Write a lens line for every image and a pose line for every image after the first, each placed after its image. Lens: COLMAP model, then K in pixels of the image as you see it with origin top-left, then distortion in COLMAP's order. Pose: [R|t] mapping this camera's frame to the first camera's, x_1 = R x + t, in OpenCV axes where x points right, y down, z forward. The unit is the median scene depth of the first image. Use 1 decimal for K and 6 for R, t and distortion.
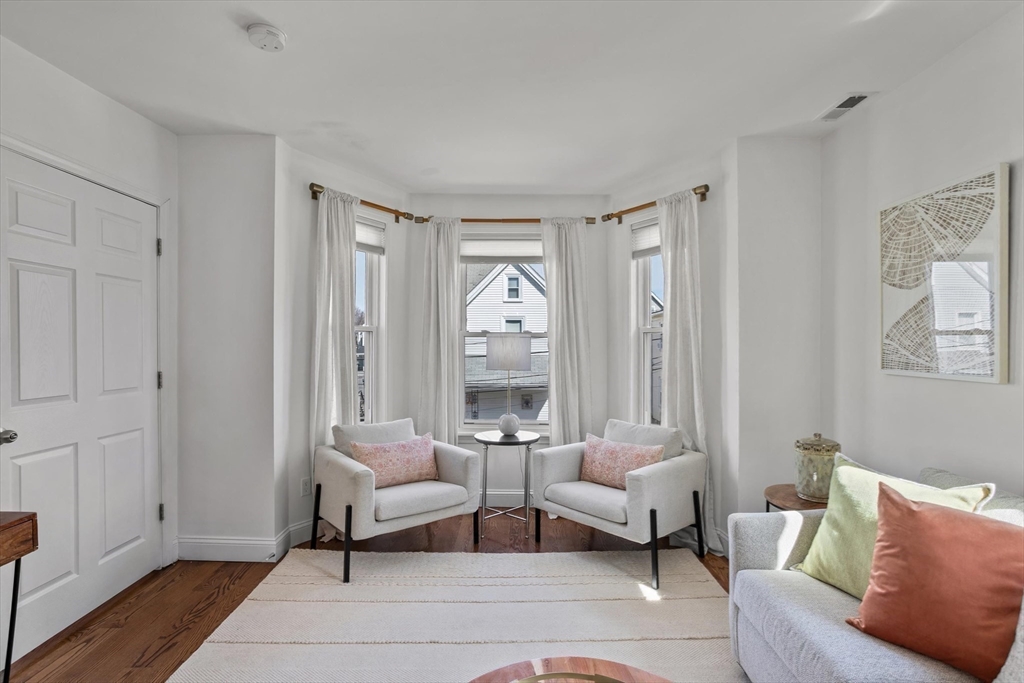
lens RADIAL K [[498.8, 0, 516.2], [0, 498.8, 360.7], [0, 0, 1]] dist [-0.037297, 0.022855]
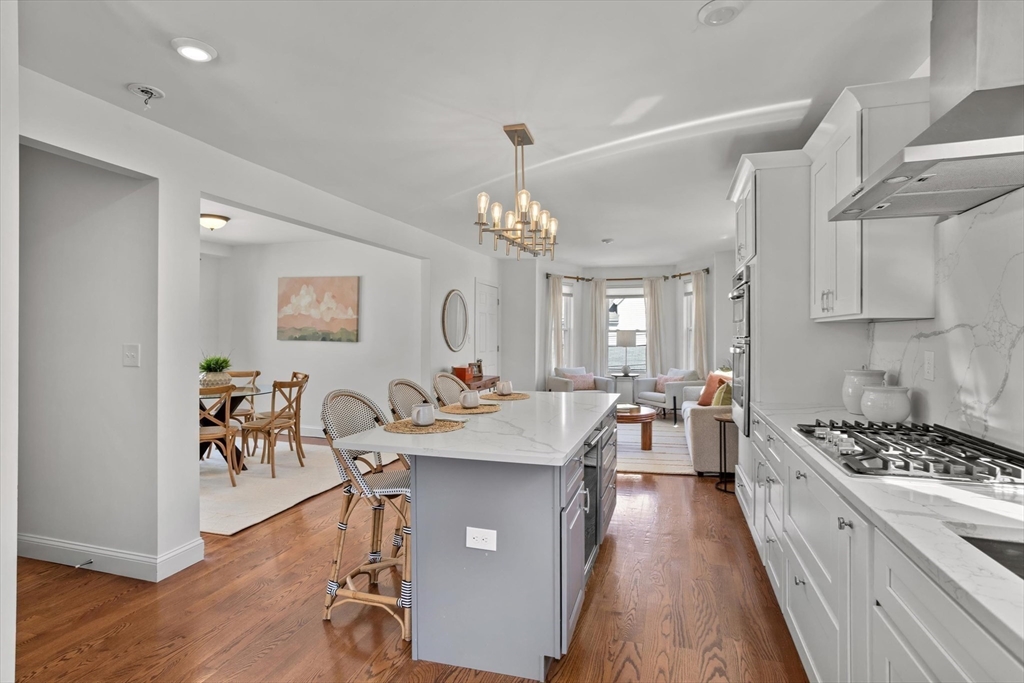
lens RADIAL K [[509.1, 0, 514.4], [0, 509.1, 330.0], [0, 0, 1]] dist [-0.045418, 0.010625]
pose [[0.951921, -0.007297, -0.306256, 0.243662], [-0.006017, 0.999078, -0.042508, 0.052078], [0.306284, 0.042307, 0.951000, -1.604615]]
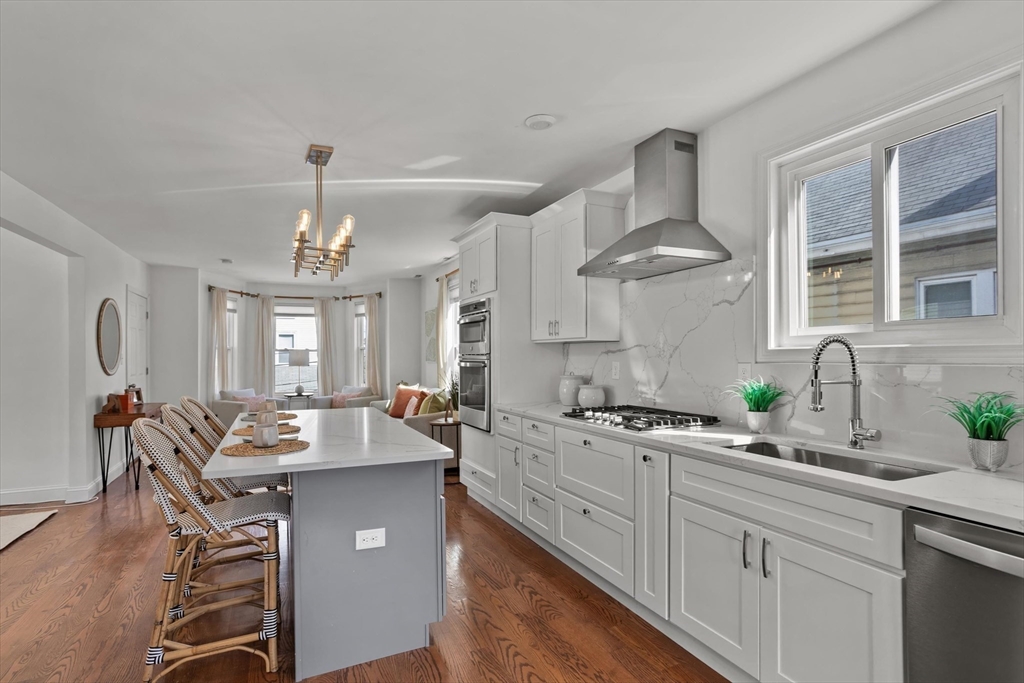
lens RADIAL K [[509.1, 0, 506.5], [0, 509.1, 345.9], [0, 0, 1]] dist [-0.045418, 0.010625]
pose [[0.913147, -0.002463, 0.407624, -0.103867], [0.022474, 0.998765, -0.044310, 0.058951], [-0.407011, 0.049622, 0.912074, -1.719394]]
